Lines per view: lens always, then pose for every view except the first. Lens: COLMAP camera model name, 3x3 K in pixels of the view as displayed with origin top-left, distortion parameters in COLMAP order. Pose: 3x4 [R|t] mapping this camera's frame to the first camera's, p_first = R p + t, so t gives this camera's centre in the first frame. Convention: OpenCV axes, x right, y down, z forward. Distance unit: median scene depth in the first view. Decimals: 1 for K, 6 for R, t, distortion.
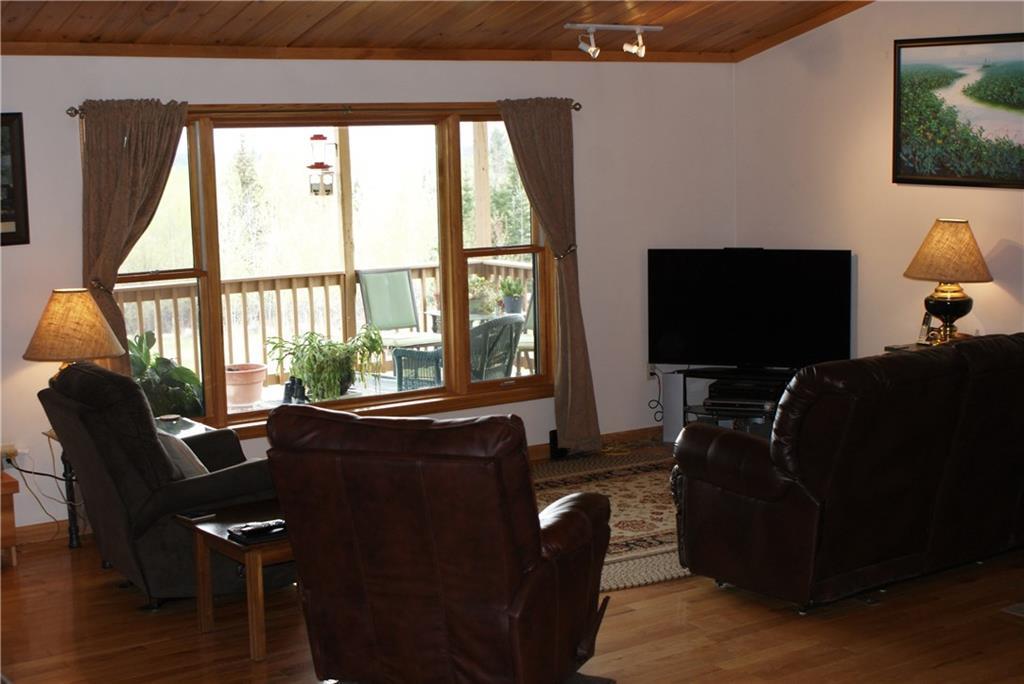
lens RADIAL K [[1524.6, 0, 512.4], [0, 1524.6, 342.2], [0, 0, 1]] dist [0.047128, 0.000000]
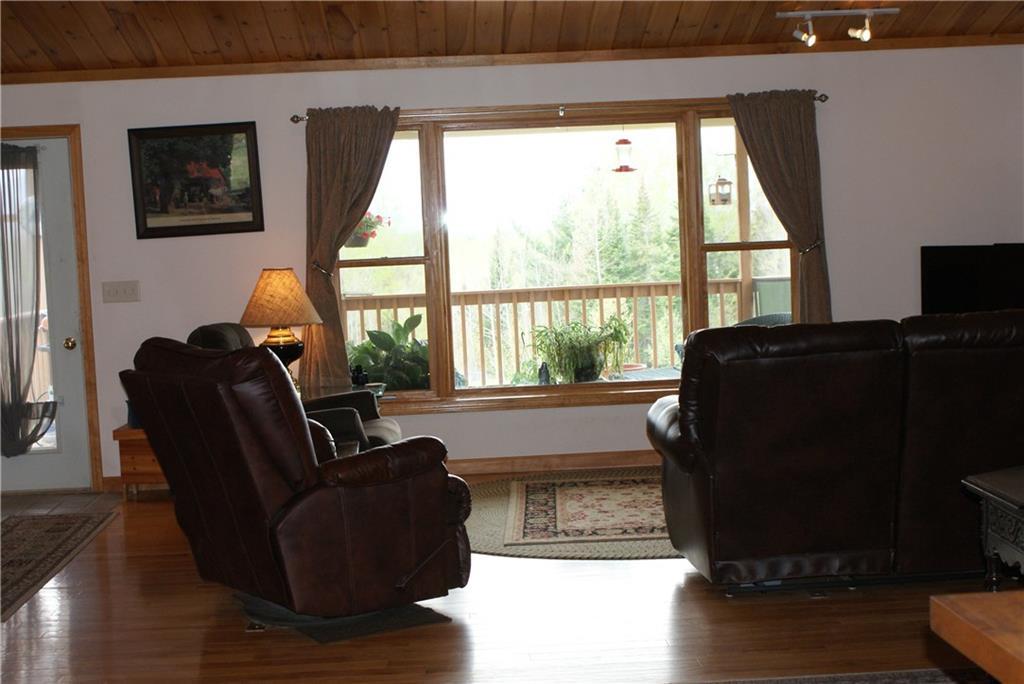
lens RADIAL K [[1524.6, 0, 512.9], [0, 1524.6, 341.4], [0, 0, 1]] dist [0.047128, 0.000000]
pose [[0.857903, 0.030322, -0.512916, 0.392458], [-0.046646, 0.998731, -0.018977, 0.029752], [0.511690, 0.040206, 0.858229, 0.069496]]
